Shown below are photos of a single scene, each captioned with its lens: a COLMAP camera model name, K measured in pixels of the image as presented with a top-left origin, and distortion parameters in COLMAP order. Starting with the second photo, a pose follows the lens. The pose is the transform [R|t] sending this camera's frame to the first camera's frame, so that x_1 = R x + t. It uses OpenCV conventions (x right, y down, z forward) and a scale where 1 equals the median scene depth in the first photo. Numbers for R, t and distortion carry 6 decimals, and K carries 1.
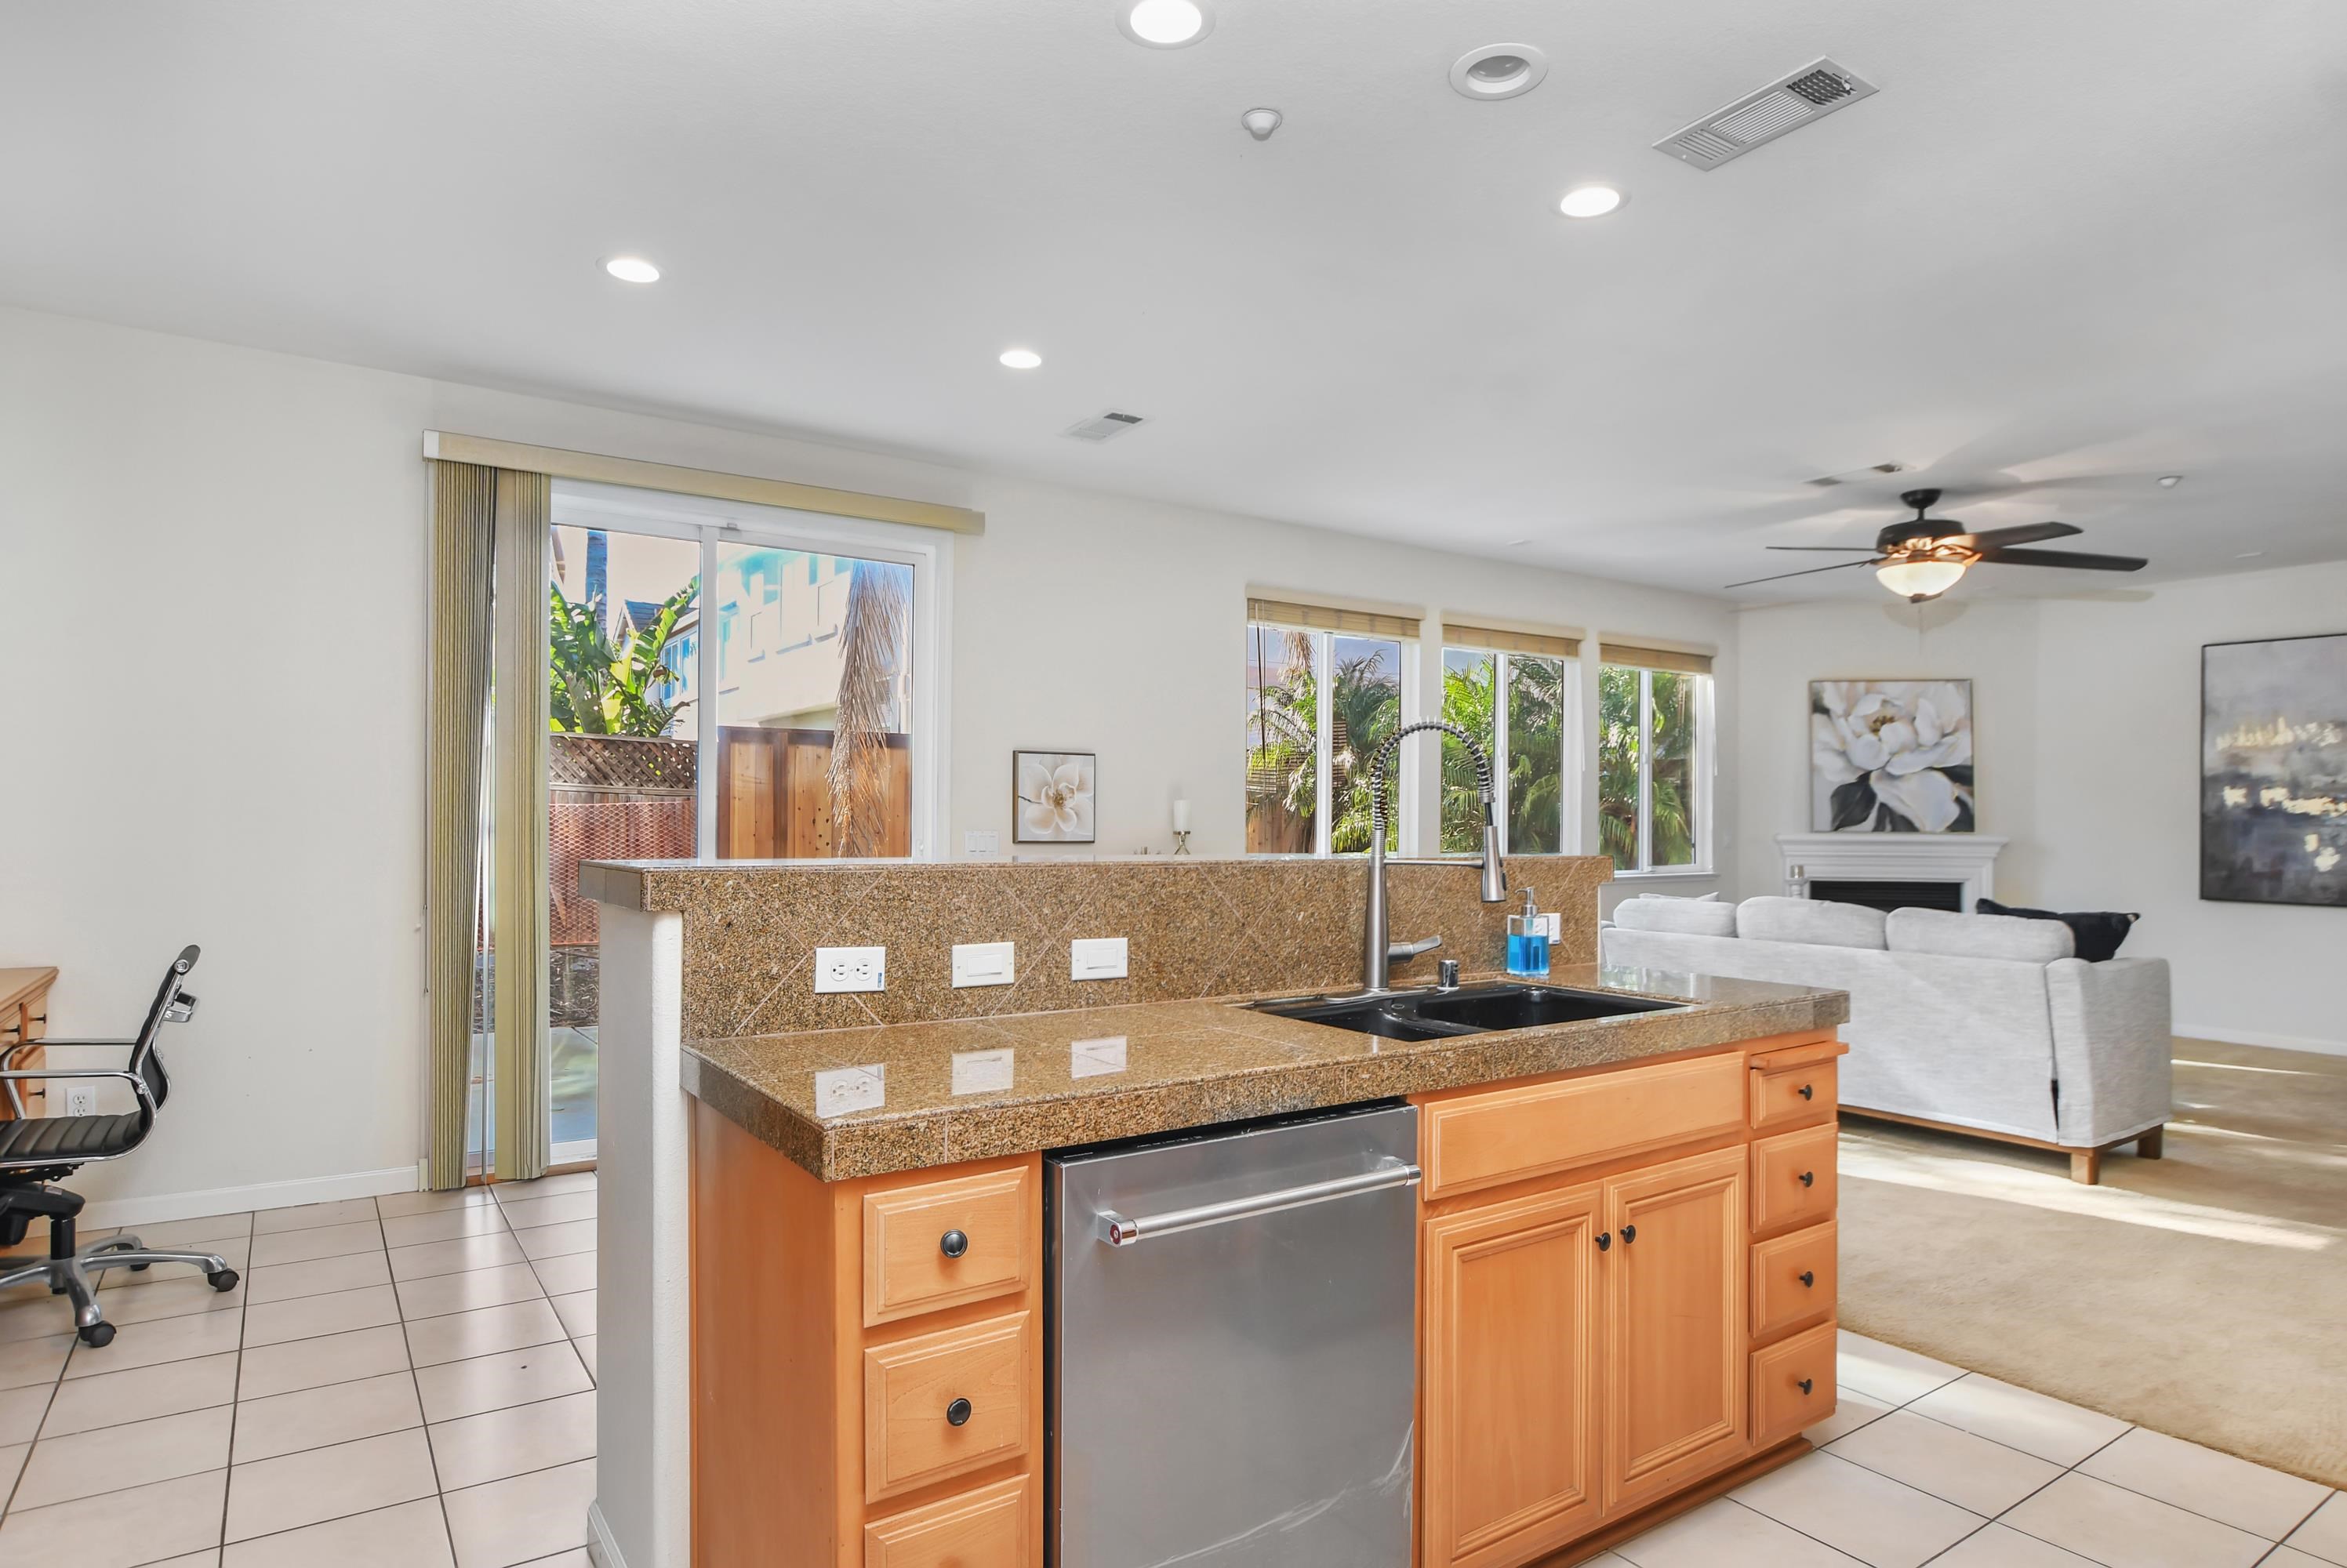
lens RADIAL K [[1325.4, 0, 1212.7], [0, 1325.4, 816.8], [0, 0, 1]] dist [-0.000563, -0.000187]
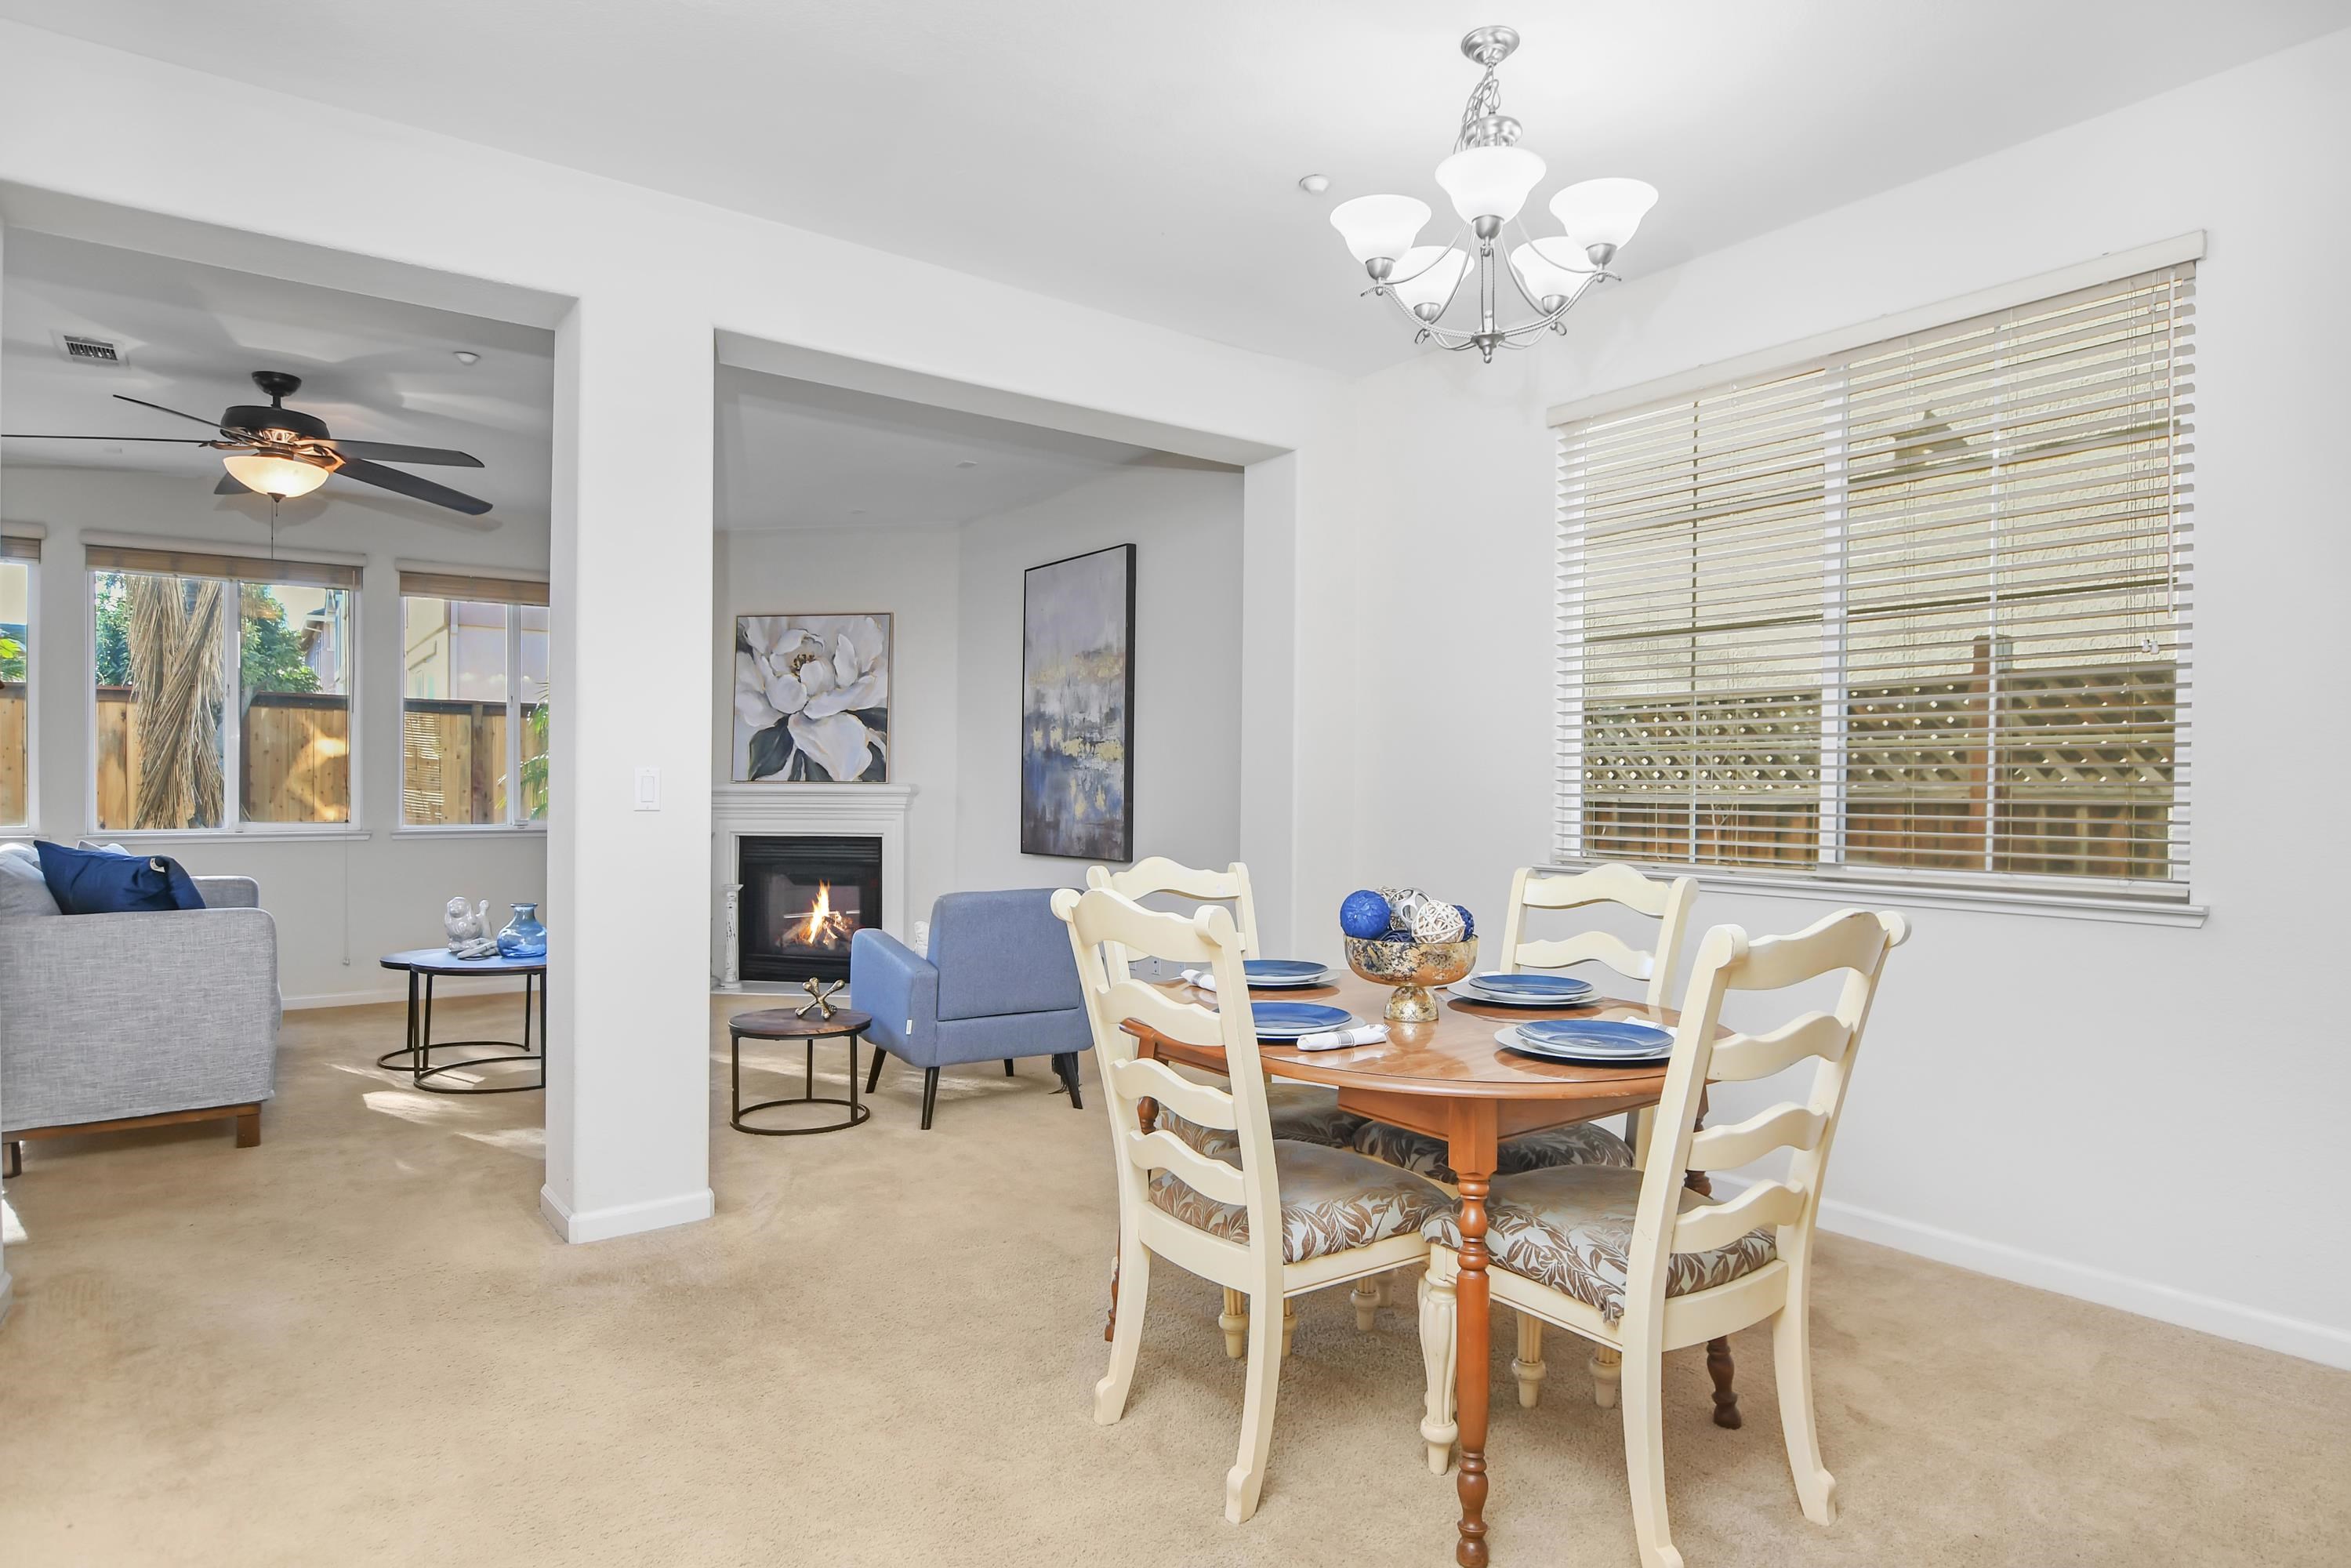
lens RADIAL K [[1307.4, 0, 1171.9], [0, 1307.4, 804.5], [0, 0, 1]] dist [-0.028480, 0.001002]
pose [[0.999548, -0.002380, 0.029963, 0.821226], [0.002024, 0.999927, 0.011906, 0.019109], [-0.029989, -0.011840, 0.999480, 0.106012]]
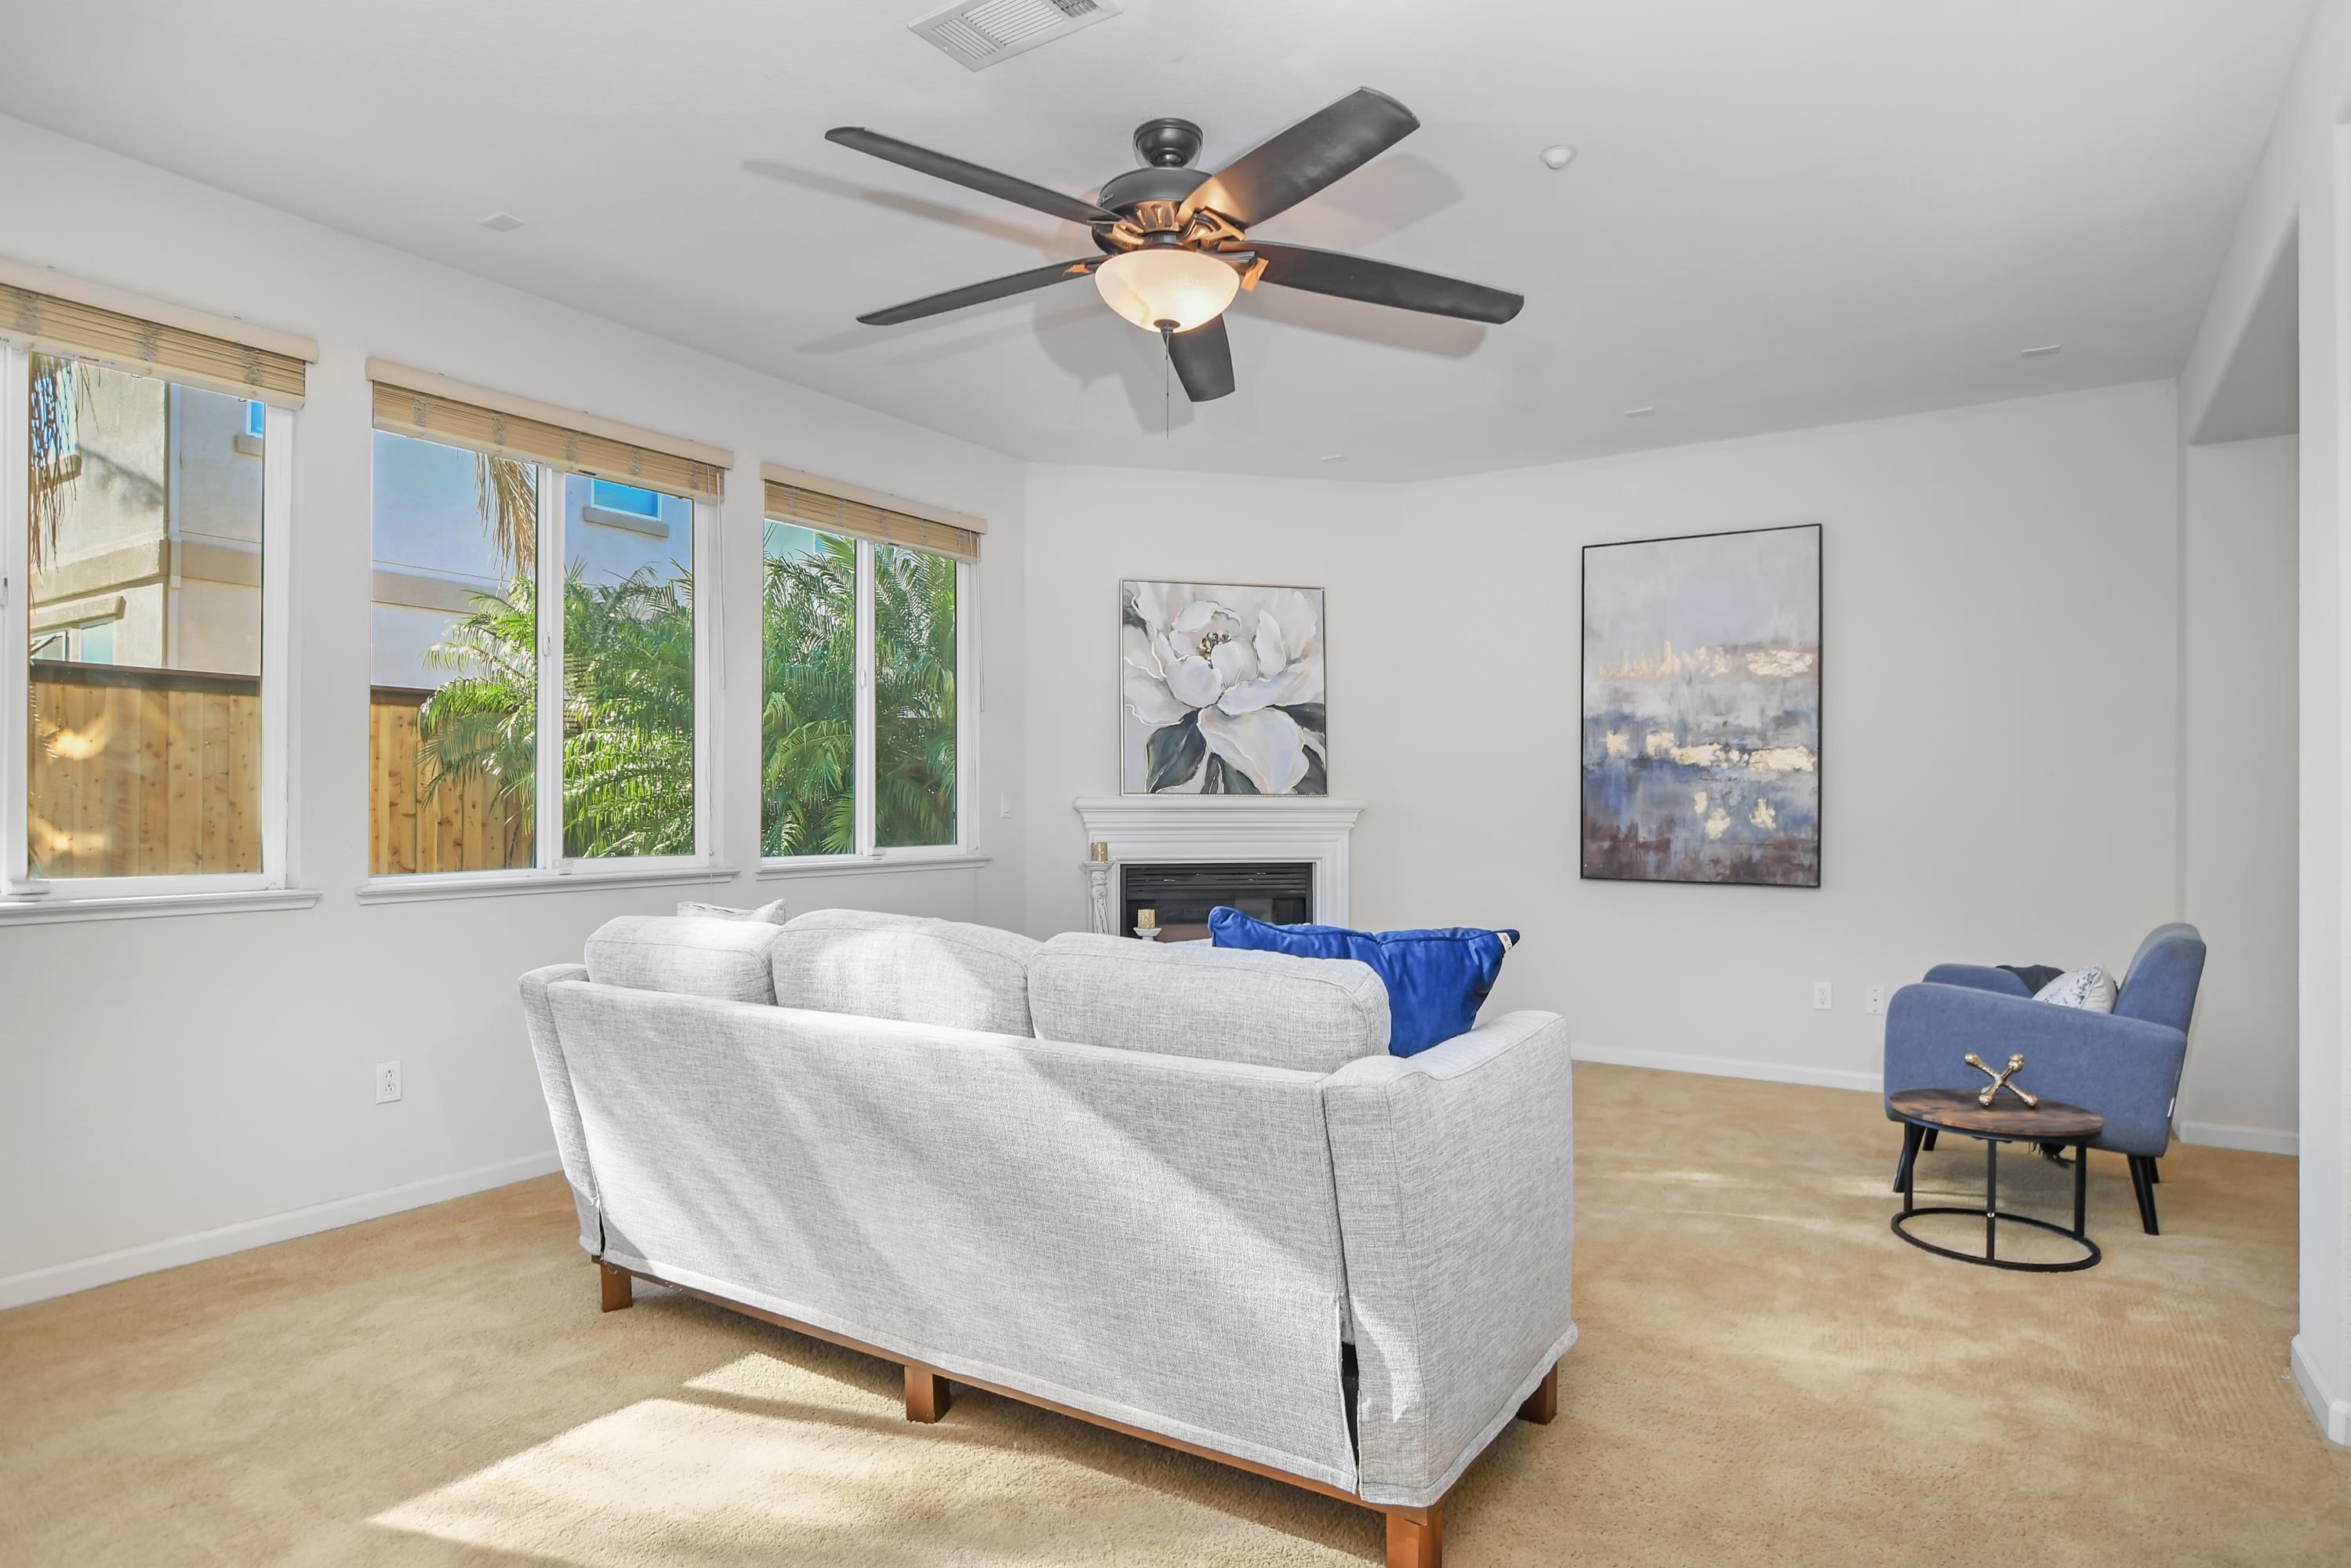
lens RADIAL K [[1302.1, 0, 1222.0], [0, 1302.1, 801.8], [0, 0, 1]] dist [-0.021445, 0.000374]
pose [[0.924108, -0.002691, 0.382121, 0.267852], [0.002360, 0.999996, 0.001337, 0.016578], [-0.382123, -0.000333, 0.924111, 0.386265]]
